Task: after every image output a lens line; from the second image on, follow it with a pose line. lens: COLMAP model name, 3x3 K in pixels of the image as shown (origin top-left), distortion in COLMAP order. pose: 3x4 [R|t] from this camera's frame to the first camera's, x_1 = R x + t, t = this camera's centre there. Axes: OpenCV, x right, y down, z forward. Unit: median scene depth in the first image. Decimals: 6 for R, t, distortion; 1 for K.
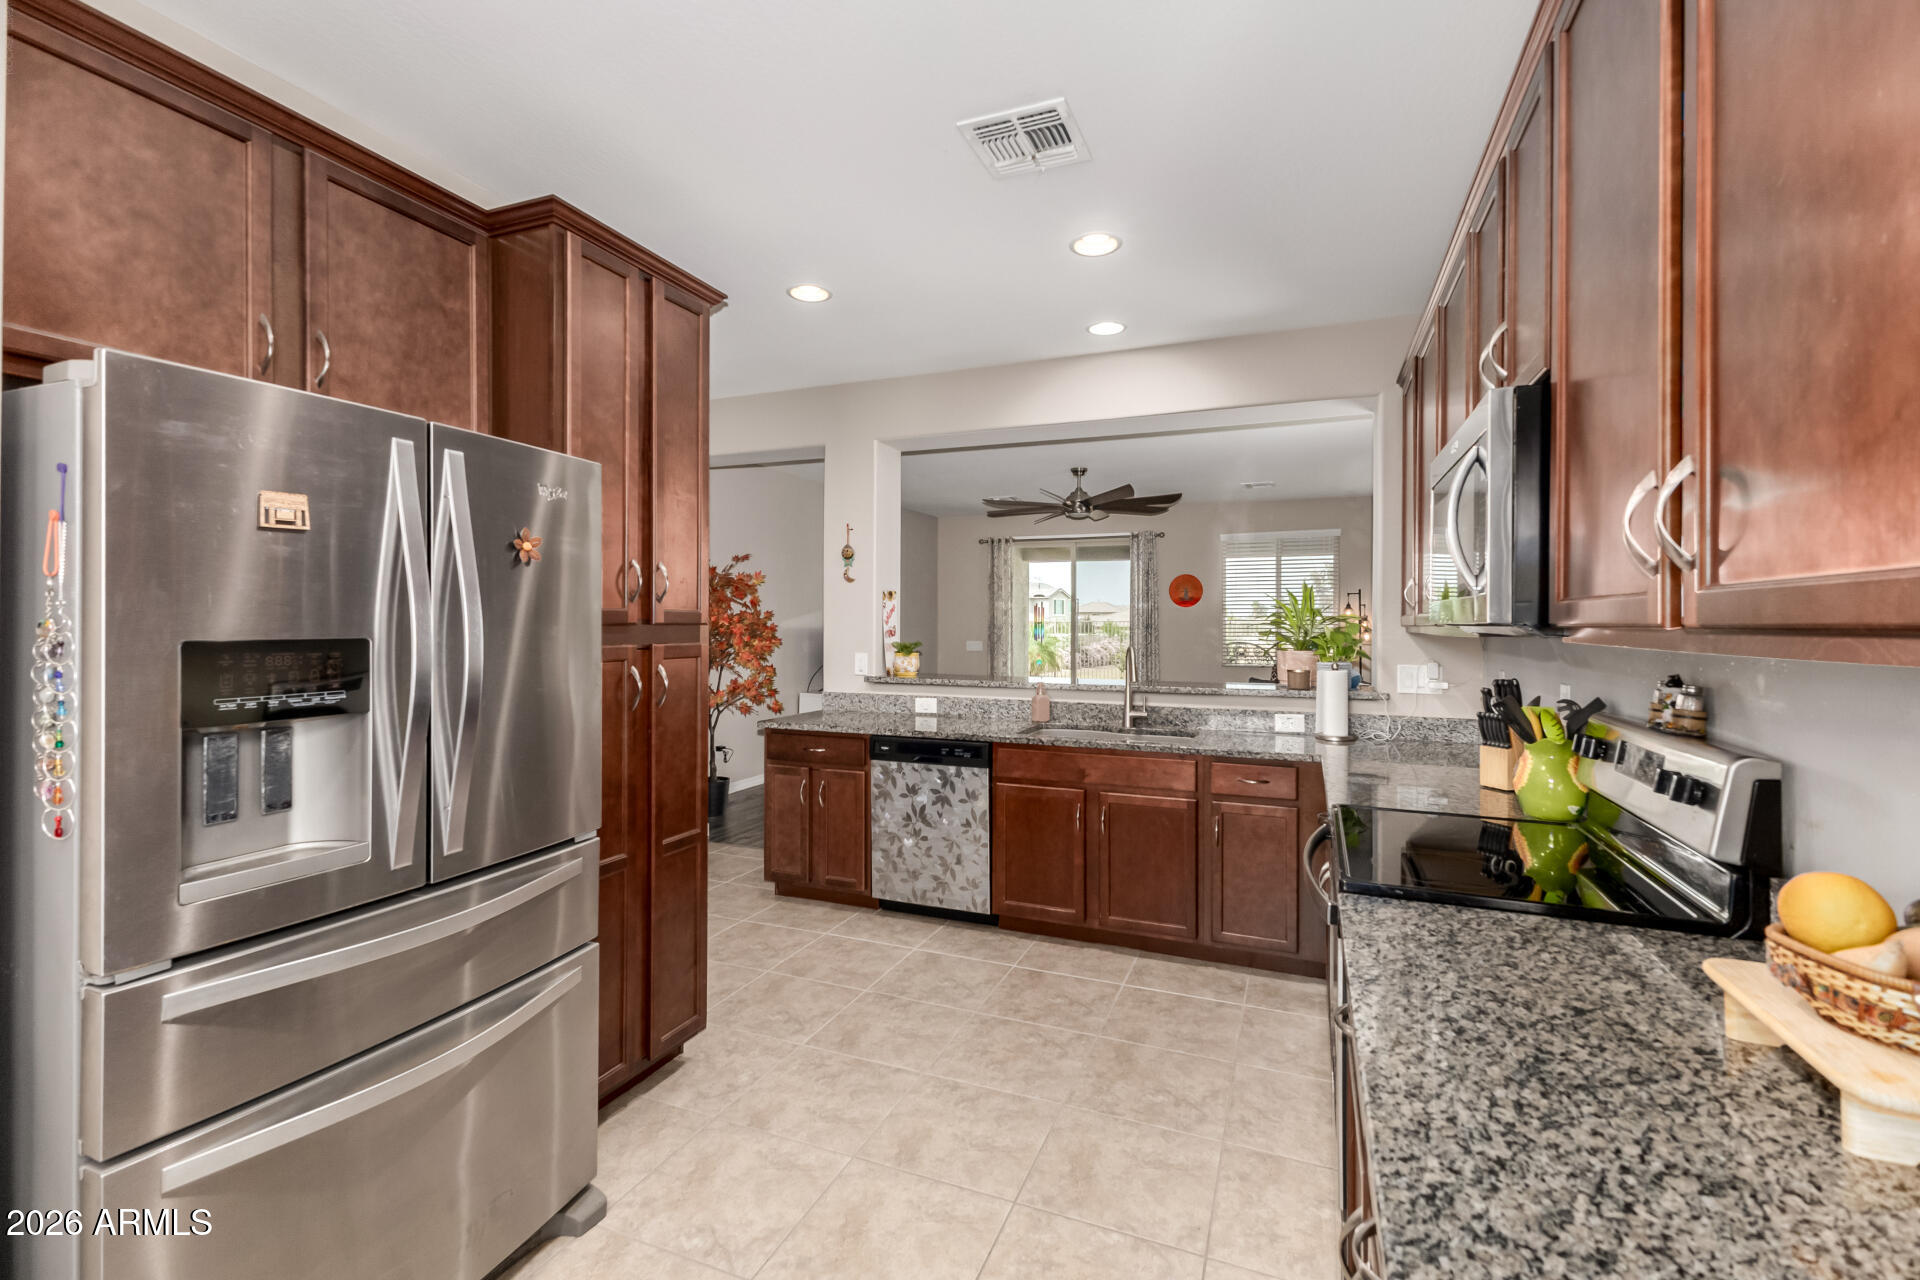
lens RADIAL K [[829.5, 0, 944.7], [0, 829.5, 626.5], [0, 0, 1]] dist [0.005340, -0.000625]
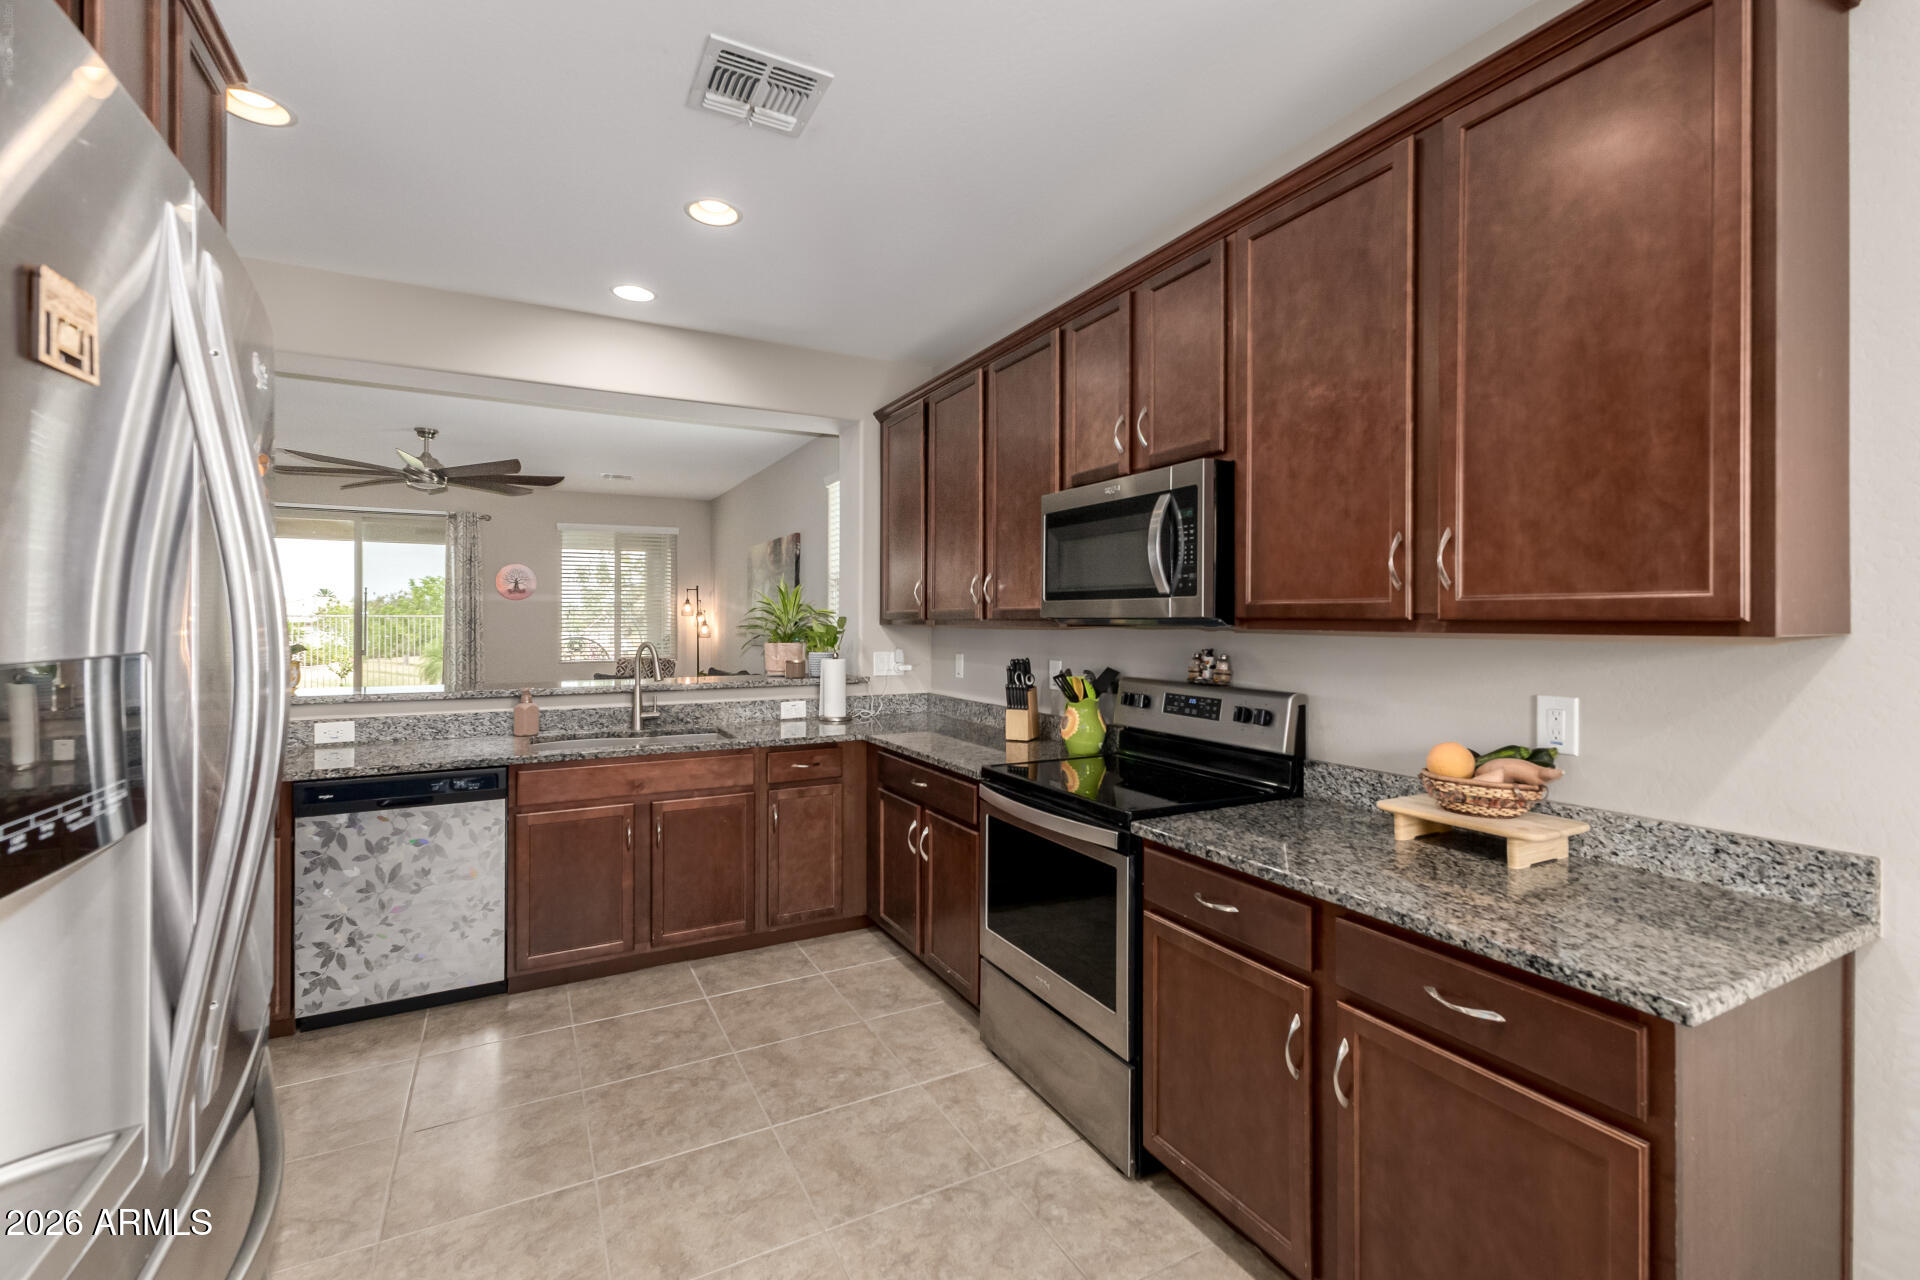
lens RADIAL K [[829.5, 0, 947.1], [0, 829.5, 632.8], [0, 0, 1]] dist [0.005340, -0.000625]
pose [[0.634810, -0.015266, 0.772518, -0.290050], [0.004837, 0.999864, 0.015784, 0.000025], [-0.772654, -0.006283, 0.634797, 0.159801]]
